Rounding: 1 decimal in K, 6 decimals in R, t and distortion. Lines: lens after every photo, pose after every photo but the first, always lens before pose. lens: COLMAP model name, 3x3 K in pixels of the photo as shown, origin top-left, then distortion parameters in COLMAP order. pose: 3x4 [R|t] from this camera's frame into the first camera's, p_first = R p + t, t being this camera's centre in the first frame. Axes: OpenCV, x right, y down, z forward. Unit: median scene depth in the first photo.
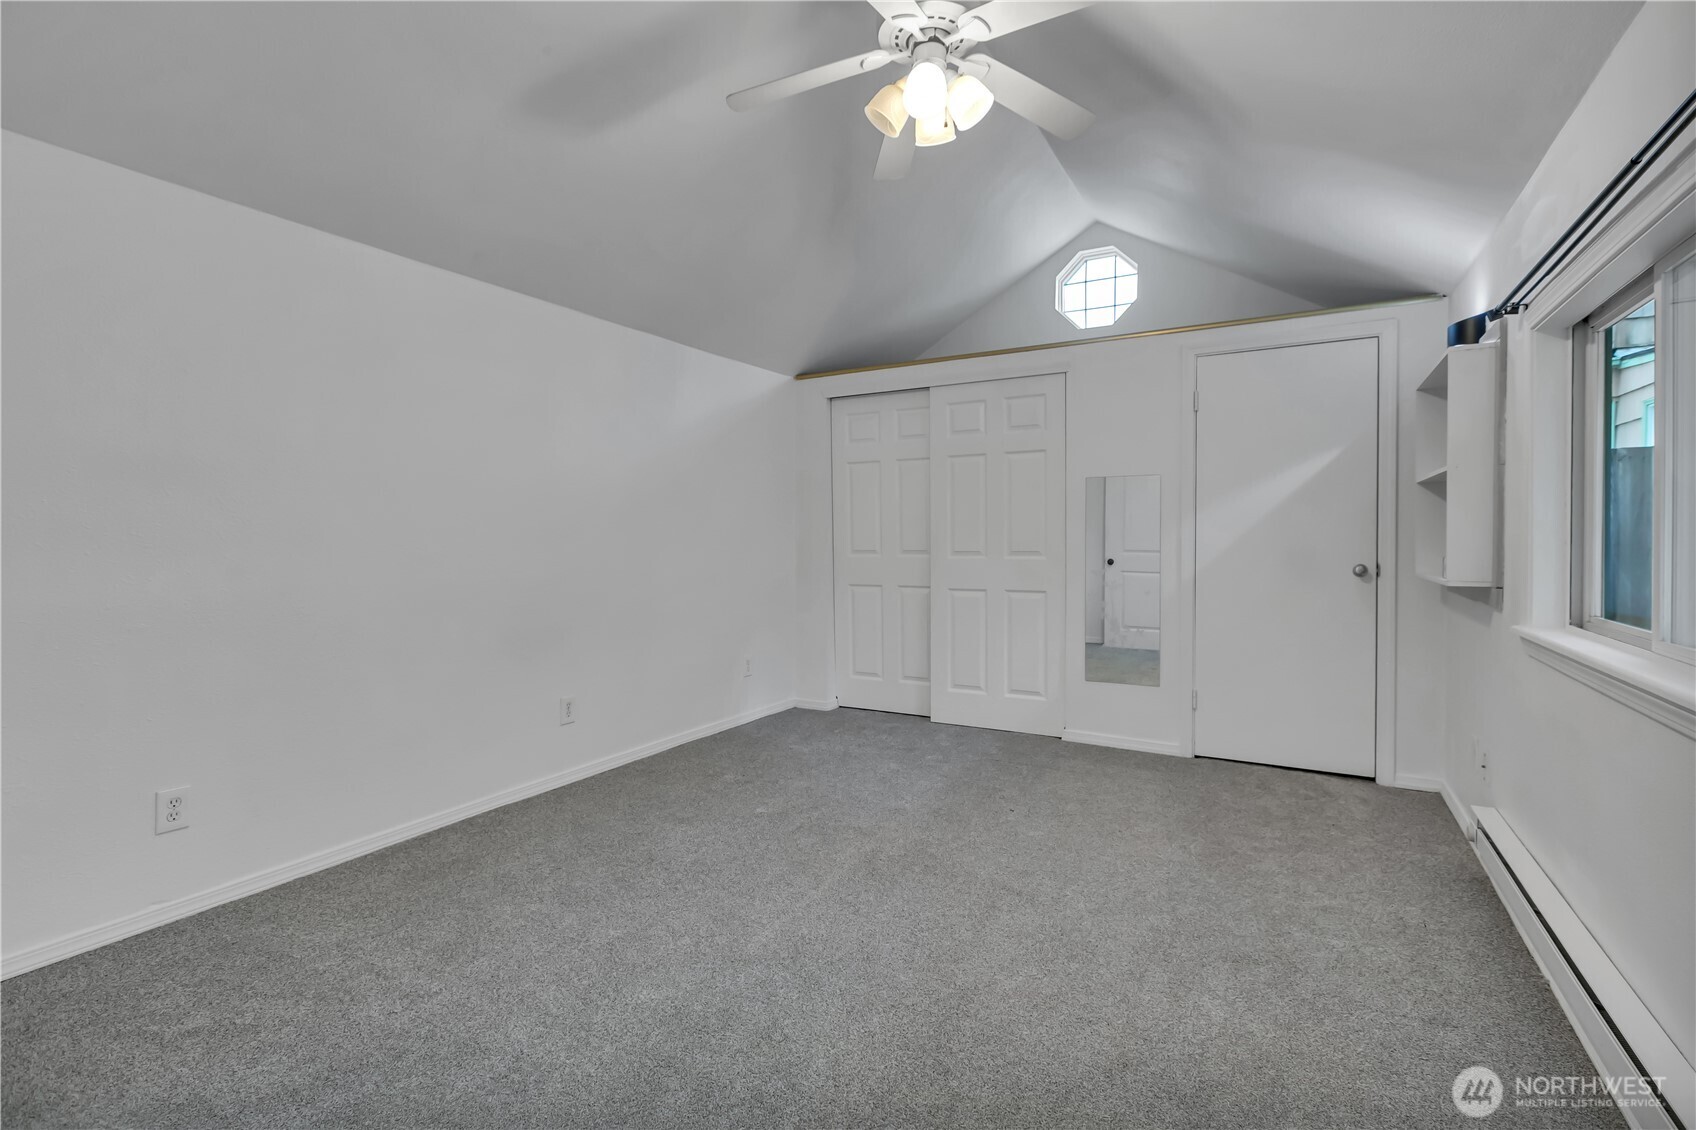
lens RADIAL K [[794.9, 0, 858.4], [0, 794.9, 553.0], [0, 0, 1]] dist [0.002588, -0.001615]
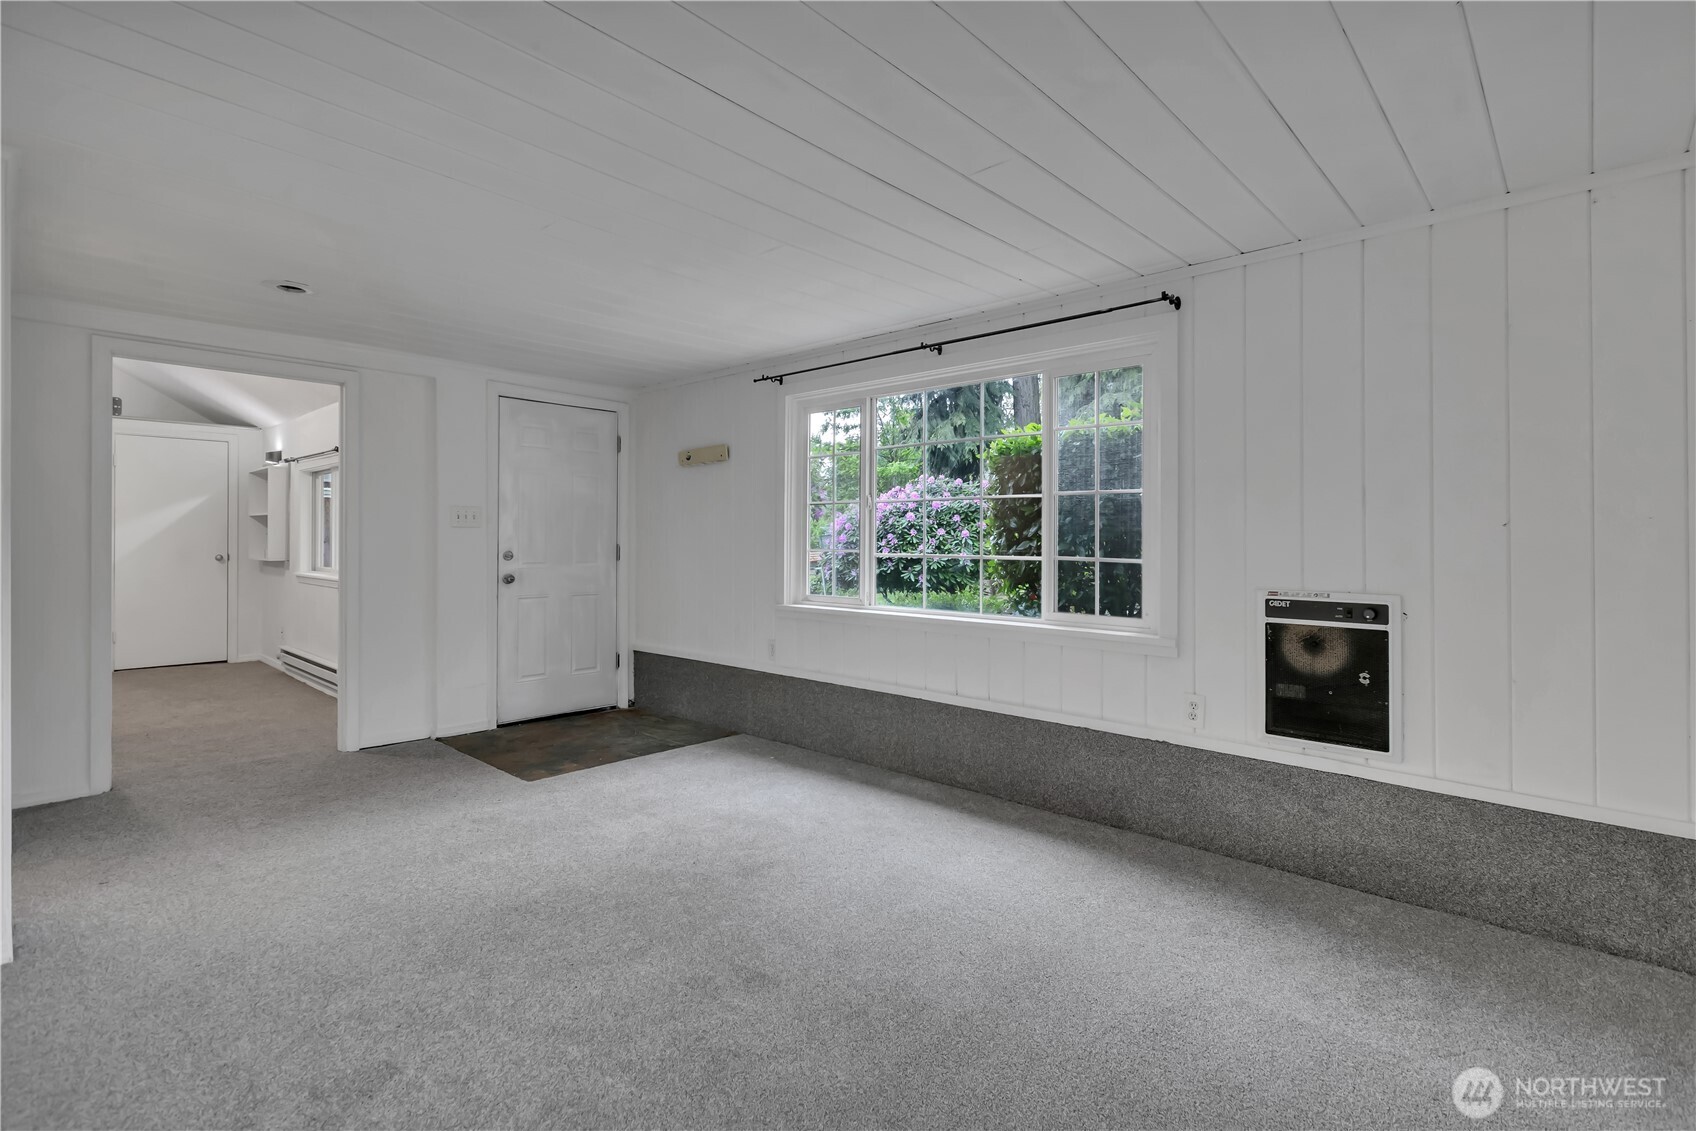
lens RADIAL K [[794.9, 0, 860.6], [0, 794.9, 523.7], [0, 0, 1]] dist [0.002588, -0.001615]
pose [[0.246411, 0.013532, 0.969071, -1.131622], [0.011951, 0.999784, -0.017000, -0.011487], [-0.969092, 0.015770, 0.246196, -1.314436]]
